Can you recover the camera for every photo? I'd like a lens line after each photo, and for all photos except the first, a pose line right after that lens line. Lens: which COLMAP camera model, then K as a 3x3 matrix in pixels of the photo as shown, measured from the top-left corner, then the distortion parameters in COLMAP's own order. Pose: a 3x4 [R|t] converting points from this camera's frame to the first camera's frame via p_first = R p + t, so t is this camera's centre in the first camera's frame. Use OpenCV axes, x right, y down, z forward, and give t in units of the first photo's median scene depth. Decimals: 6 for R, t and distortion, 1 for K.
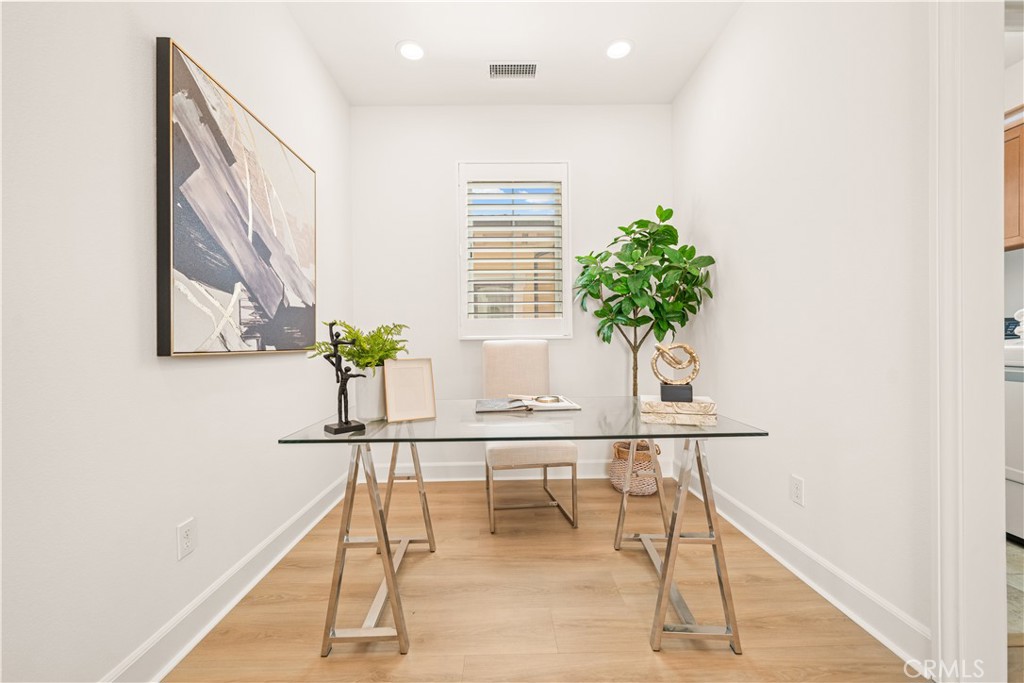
lens RADIAL K [[426.1, 0, 512.0], [0, 426.1, 341.5], [0, 0, 1]] dist [0.016299, 0.000032]
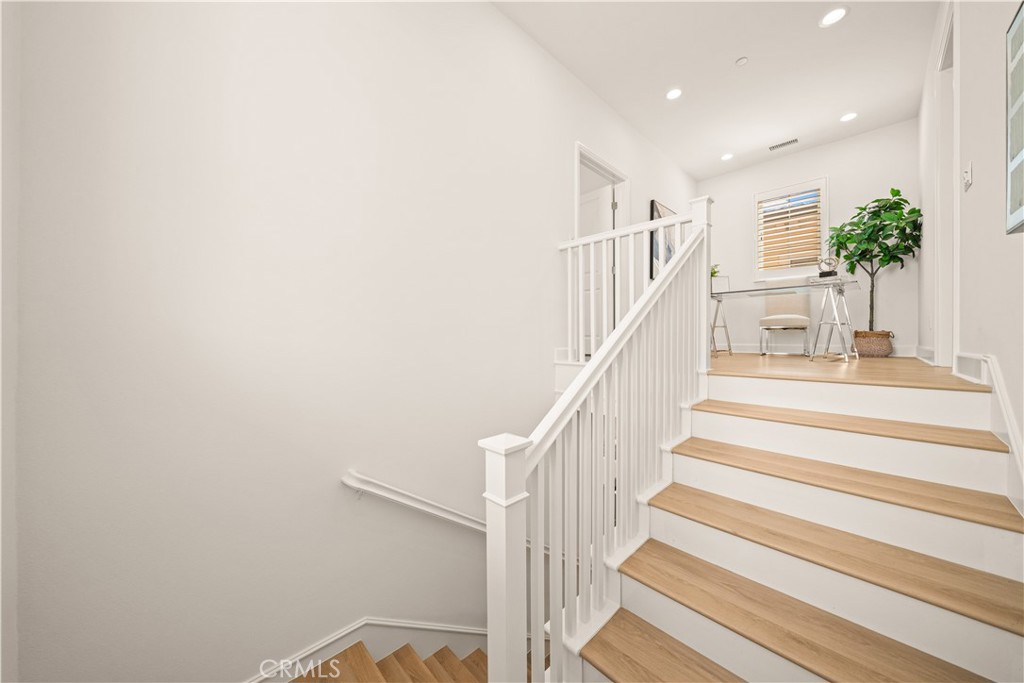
lens RADIAL K [[354.2, 0, 502.5], [0, 354.2, 337.9], [0, 0, 1]] dist [-0.015437, 0.000041]
pose [[0.668782, 0.015897, -0.743289, 0.338980], [0.000652, 0.999758, 0.021969, 0.239797], [0.743458, -0.015177, 0.668610, -1.058154]]
